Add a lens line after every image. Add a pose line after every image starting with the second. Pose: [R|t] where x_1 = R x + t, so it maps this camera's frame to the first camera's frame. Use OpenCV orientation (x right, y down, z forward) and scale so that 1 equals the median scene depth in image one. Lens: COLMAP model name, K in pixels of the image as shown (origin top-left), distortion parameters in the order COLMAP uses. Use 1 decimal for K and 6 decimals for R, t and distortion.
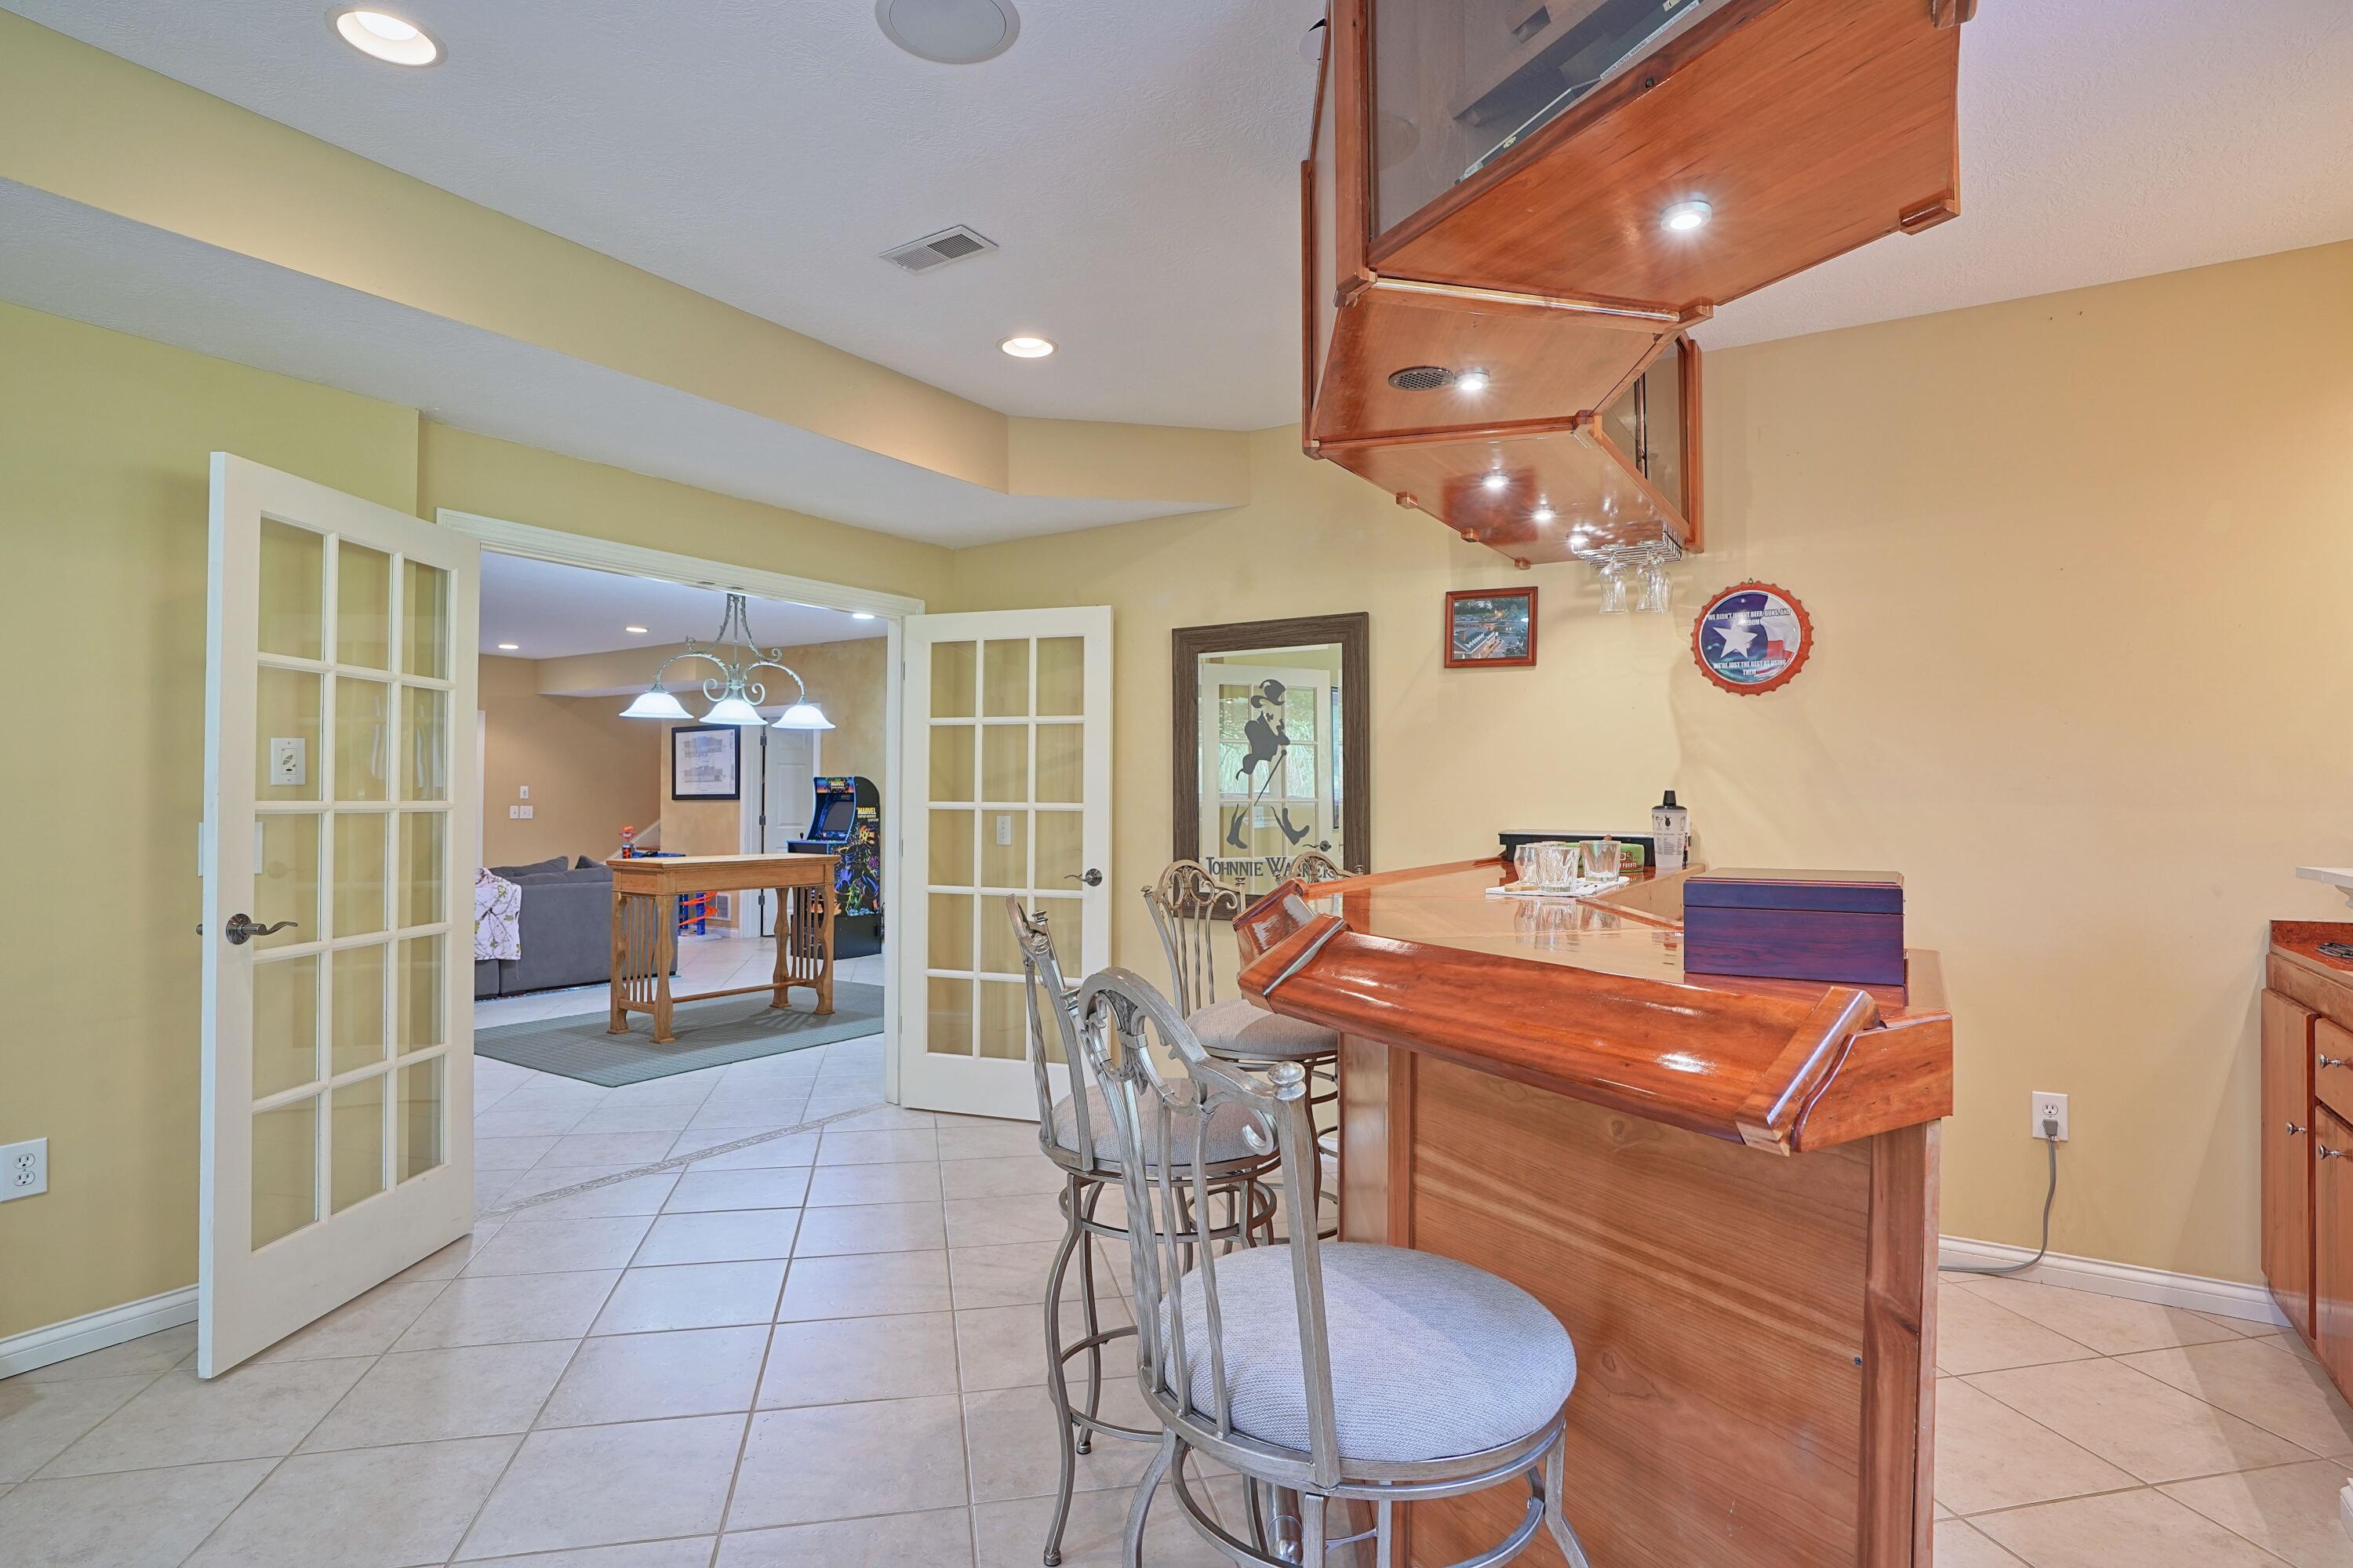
lens RADIAL K [[1227.4, 0, 1176.5], [0, 1227.4, 784.0], [0, 0, 1]] dist [-0.028843, -0.000037]
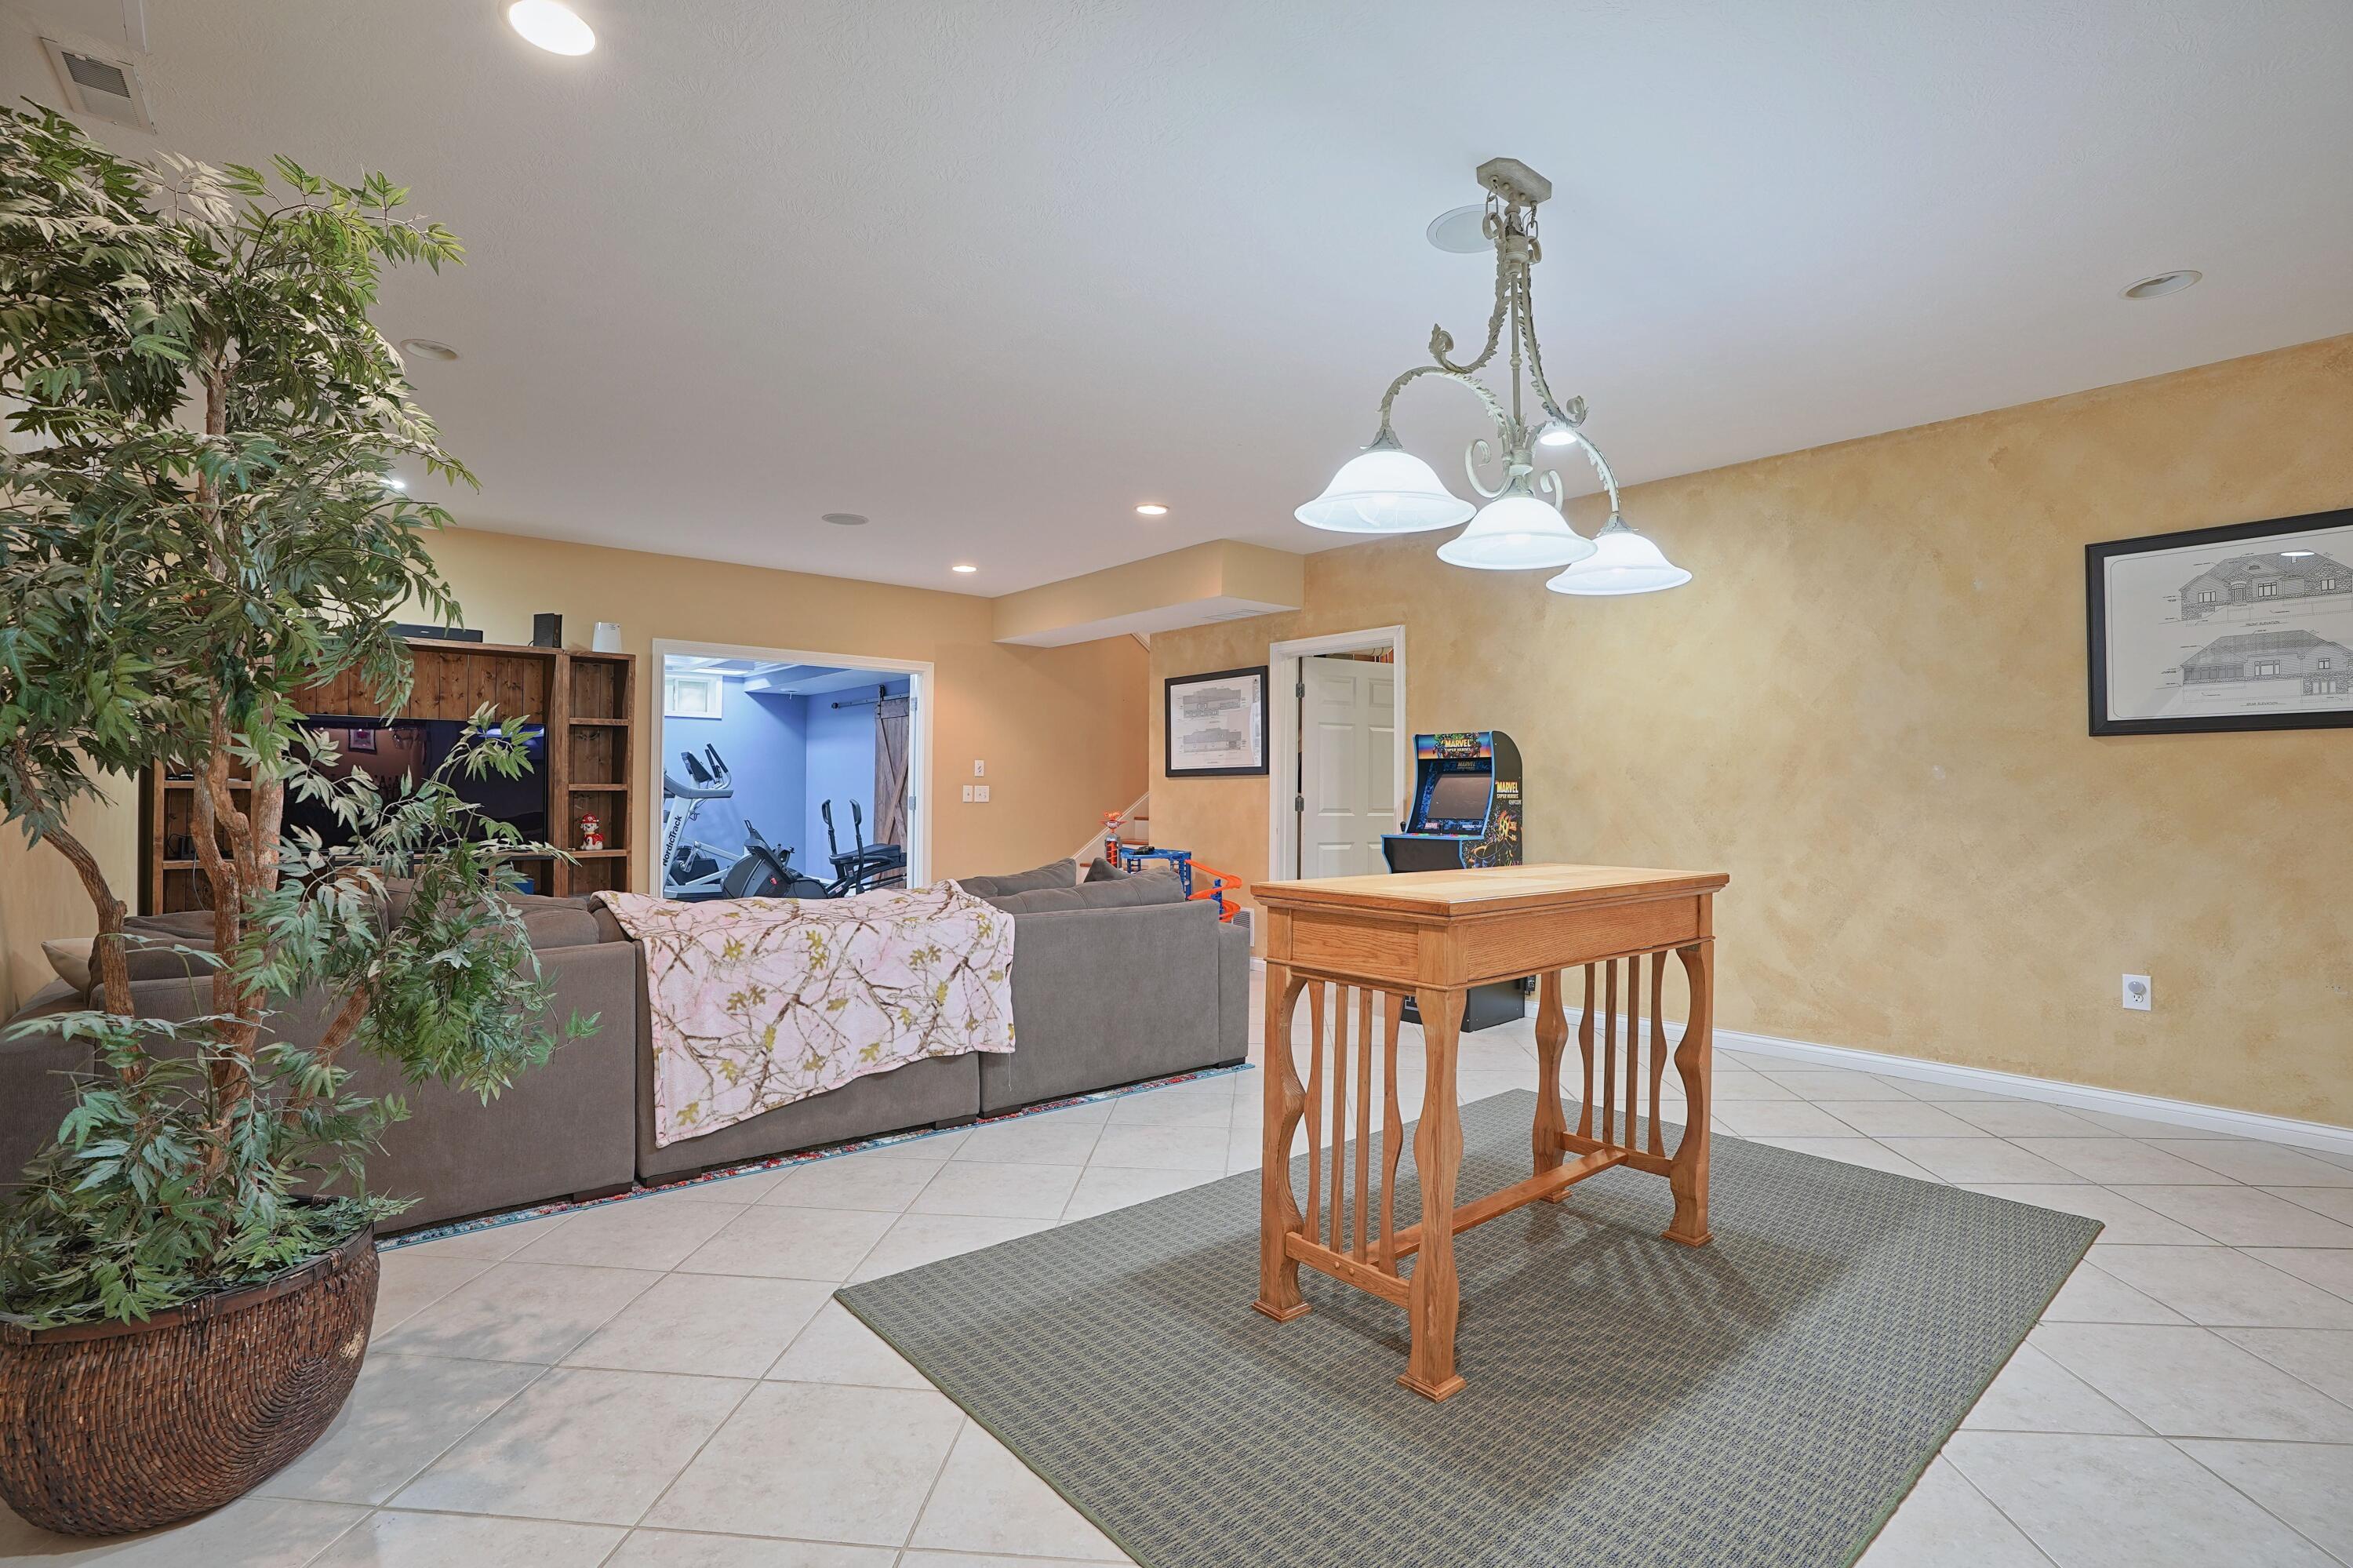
lens RADIAL K [[1088.2, 0, 1176.5], [0, 1088.2, 784.0], [0, 0, 1]] dist [-0.077731, 0.031678]
pose [[0.960699, -0.002375, -0.277581, -0.262078], [0.002663, 0.999996, 0.000664, 0.019711], [0.277578, -0.001377, 0.960702, 0.434899]]
